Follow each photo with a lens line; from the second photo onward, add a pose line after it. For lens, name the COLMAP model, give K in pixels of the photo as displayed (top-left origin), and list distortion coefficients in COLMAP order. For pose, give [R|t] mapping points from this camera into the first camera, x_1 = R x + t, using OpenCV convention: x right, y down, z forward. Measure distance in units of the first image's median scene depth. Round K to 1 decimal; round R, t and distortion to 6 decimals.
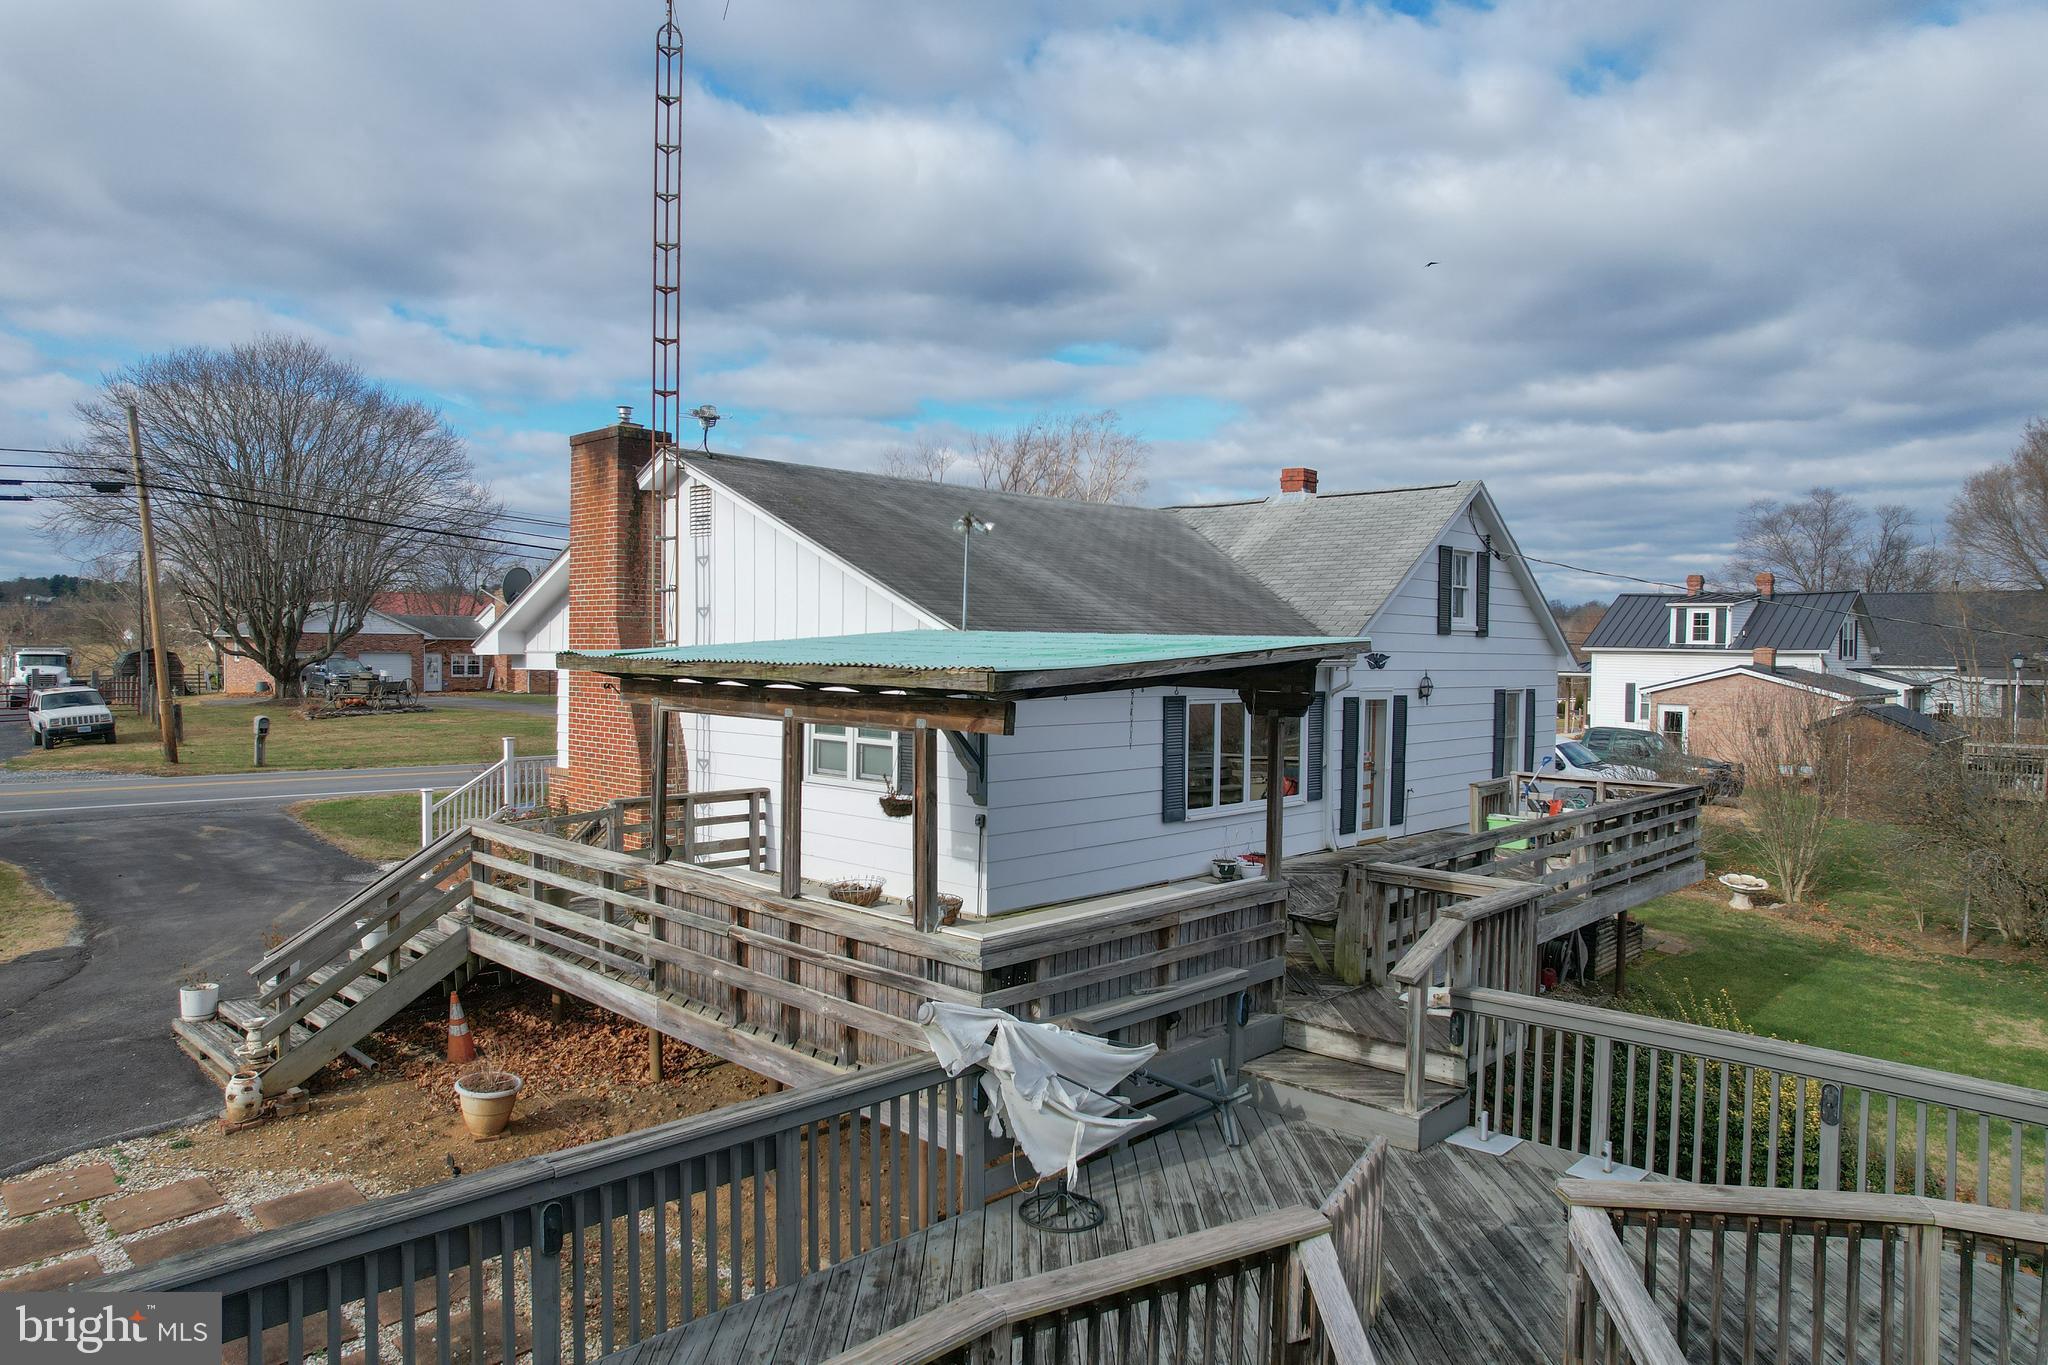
lens RADIAL K [[1308.9, 0, 1028.5], [0, 1308.9, 682.5], [0, 0, 1]] dist [-0.073850, 0.064300]
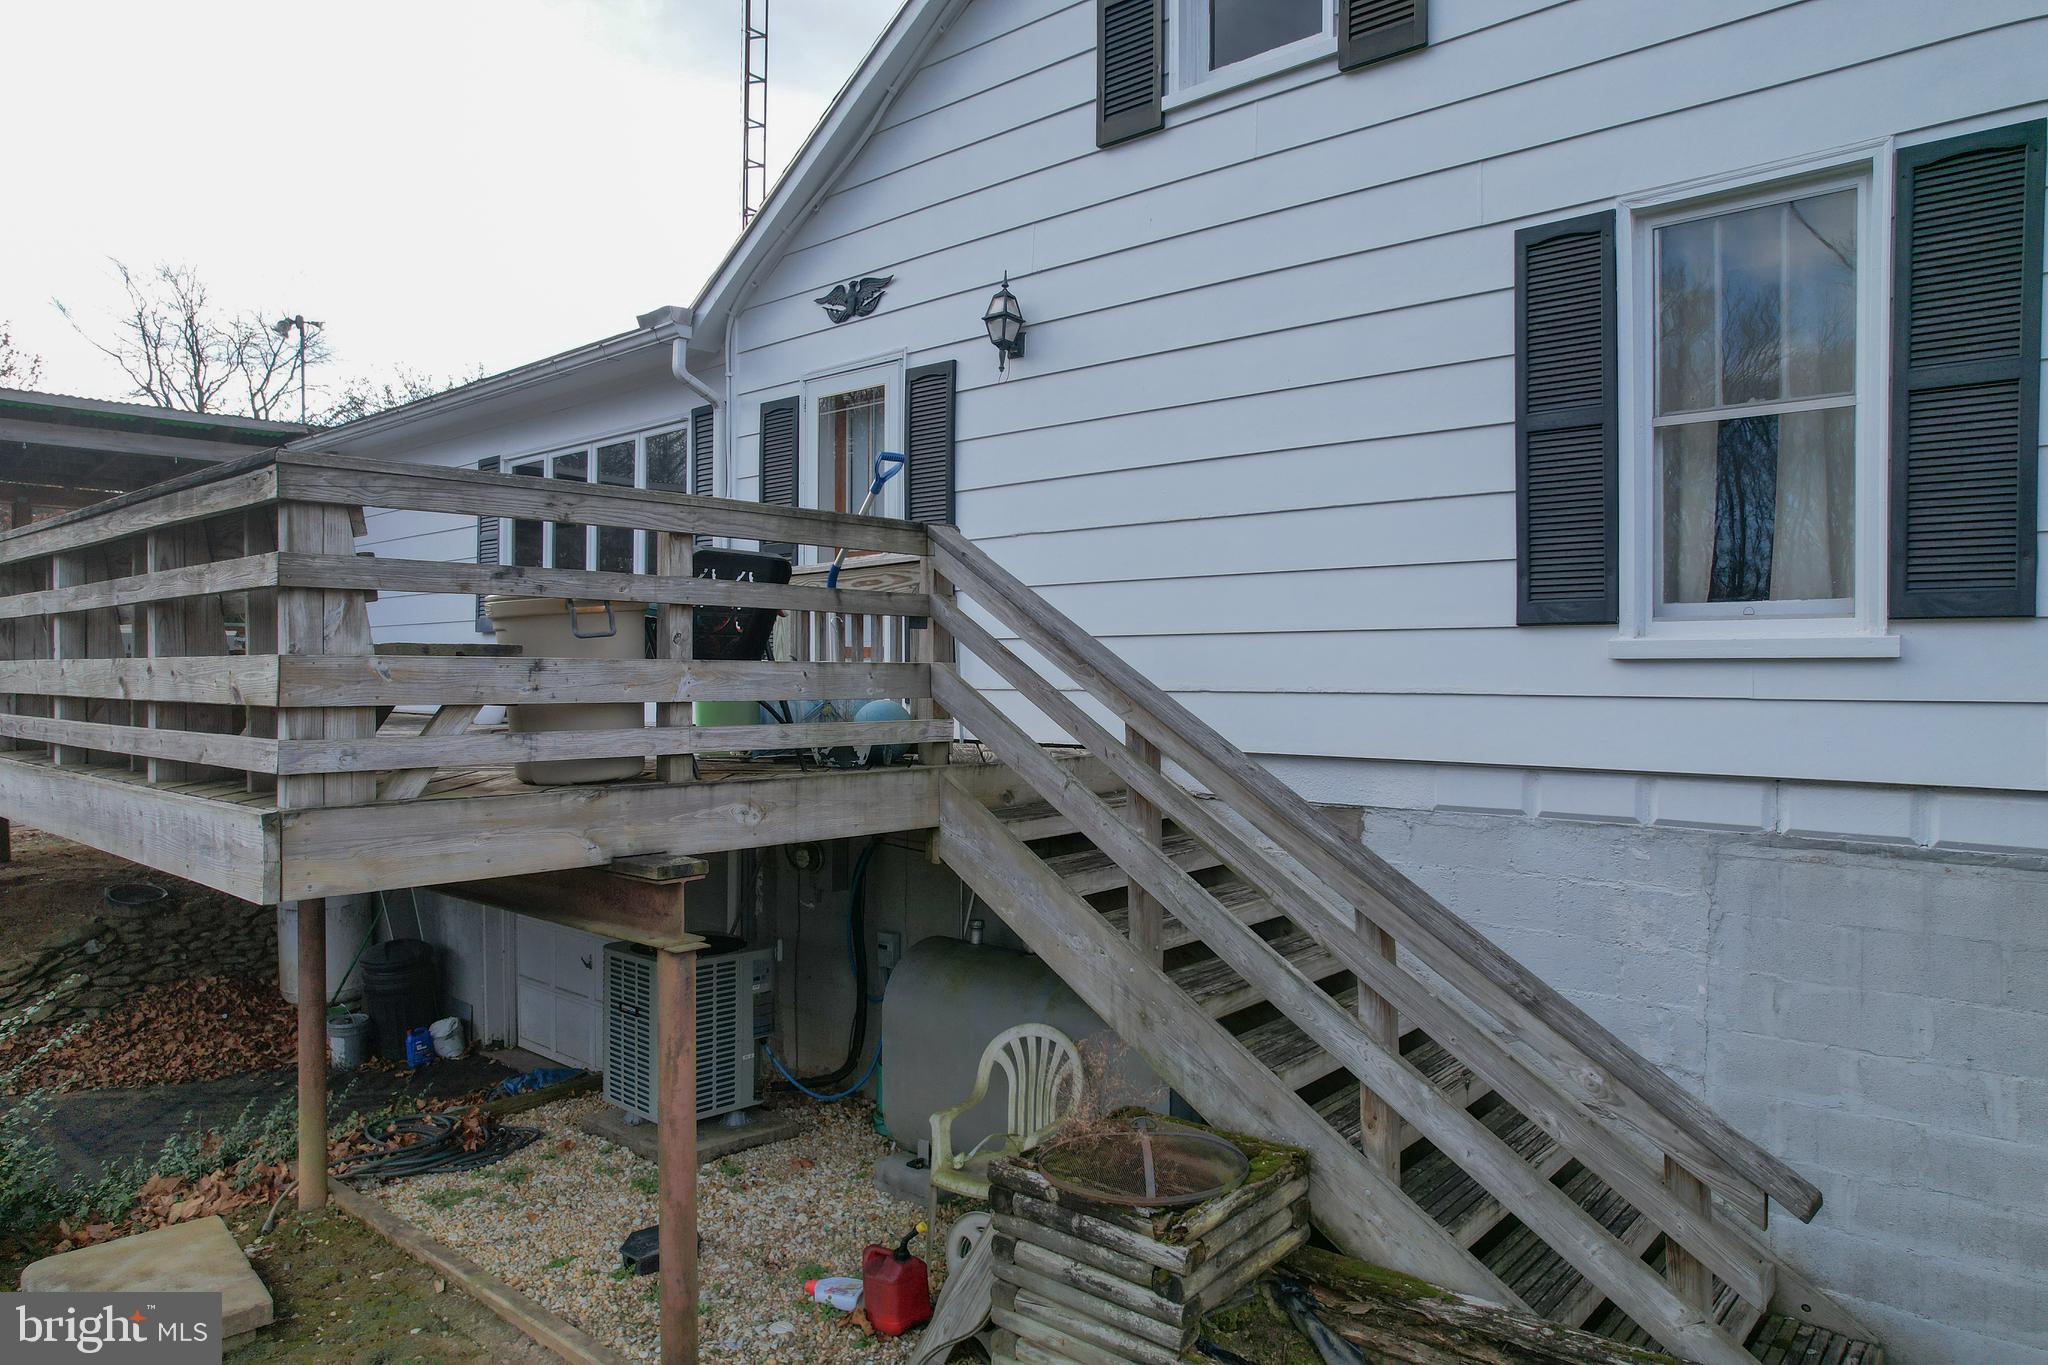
lens RADIAL K [[1308.9, 0, 1033.8], [0, 1308.9, 679.6], [0, 0, 1]] dist [-0.073850, 0.064300]
pose [[0.050829, -0.009899, -0.998658, 0.669314], [-0.028775, 0.999521, -0.011372, 0.105868], [0.998293, 0.029314, 0.050519, 1.014643]]
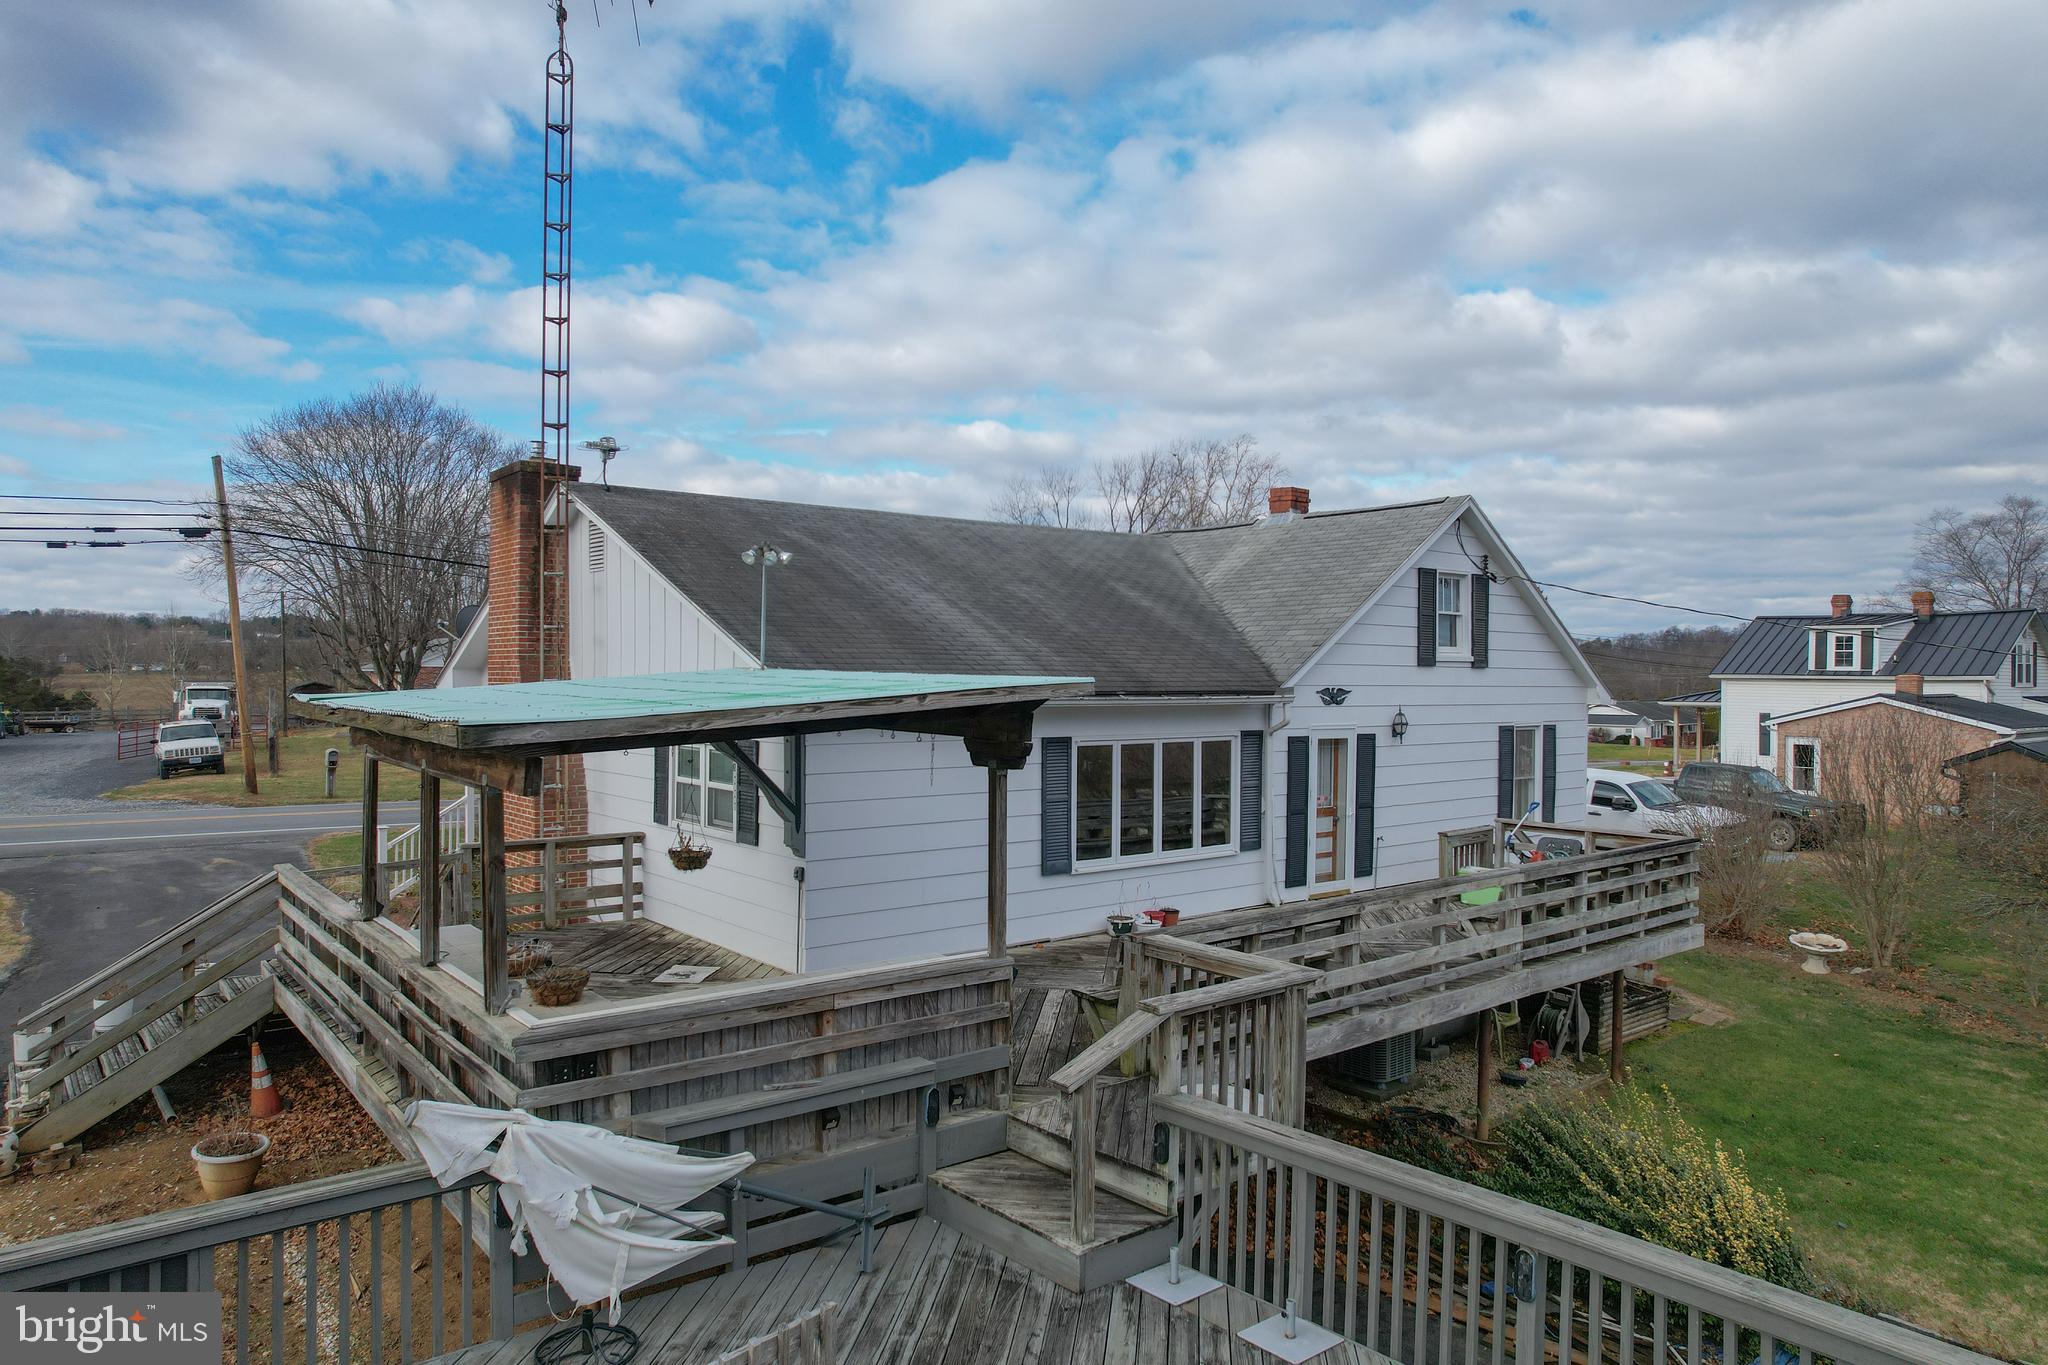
lens RADIAL K [[1308.9, 0, 1026.9], [0, 1308.9, 680.9], [0, 0, 1]] dist [-0.073850, 0.064300]
pose [[0.991989, -0.005275, -0.126214, 0.166280], [0.002348, 0.999725, -0.023330, -0.006177], [0.126303, 0.022847, 0.991729, 0.069956]]
